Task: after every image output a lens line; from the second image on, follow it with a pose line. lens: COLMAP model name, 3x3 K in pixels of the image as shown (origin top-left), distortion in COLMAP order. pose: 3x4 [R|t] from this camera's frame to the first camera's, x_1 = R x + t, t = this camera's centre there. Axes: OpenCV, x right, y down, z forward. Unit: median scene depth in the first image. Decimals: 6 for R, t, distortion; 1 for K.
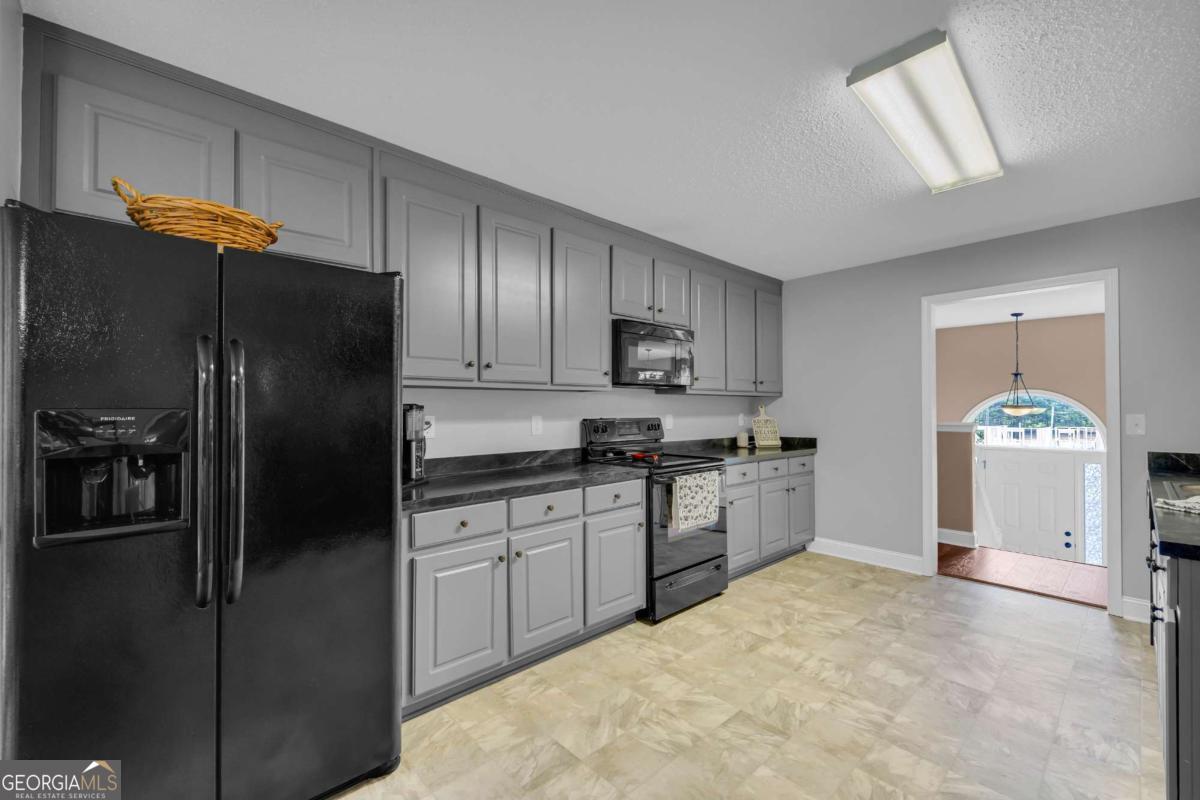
lens RADIAL K [[487.1, 0, 605.7], [0, 487.1, 402.7], [0, 0, 1]] dist [-0.000550, -0.000083]
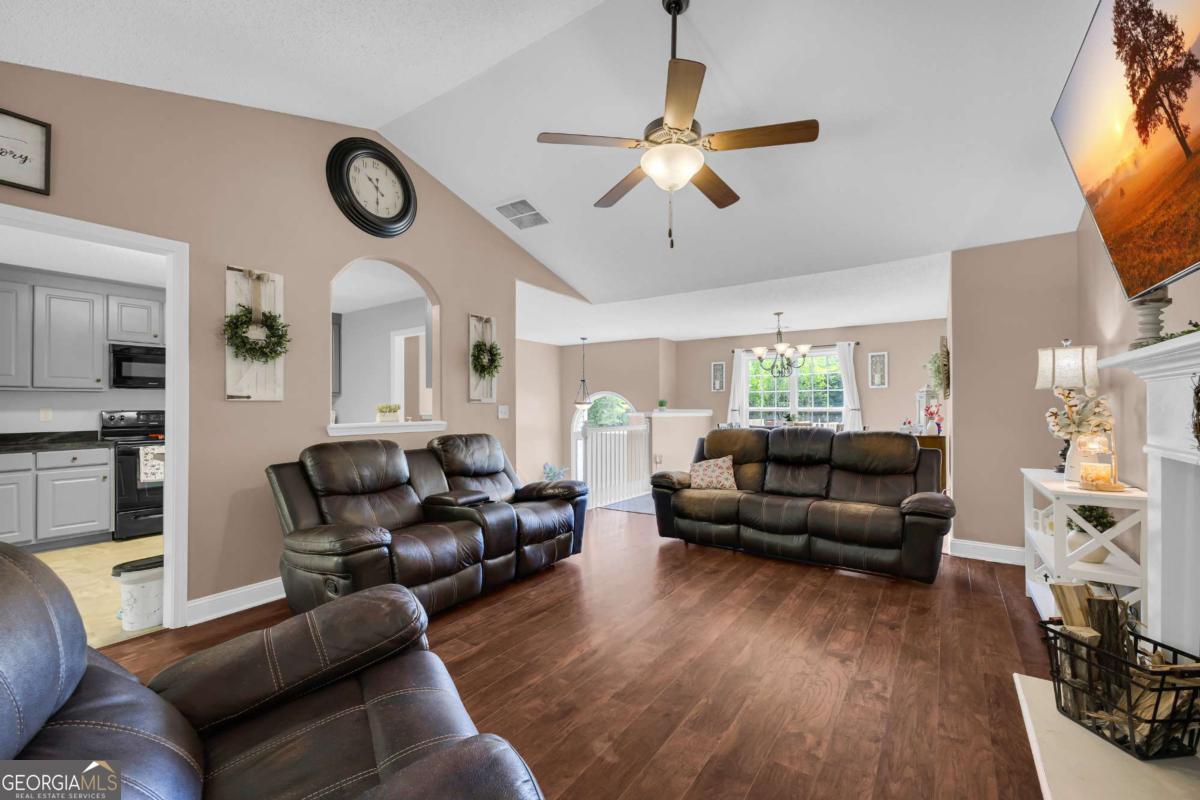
lens RADIAL K [[487.1, 0, 605.7], [0, 487.1, 402.7], [0, 0, 1]] dist [-0.000550, -0.000083]
pose [[0.979871, 0.001126, 0.199626, 1.342530], [-0.001827, 0.999993, 0.003329, 0.001779], [-0.199621, -0.003627, 0.979866, -0.861683]]
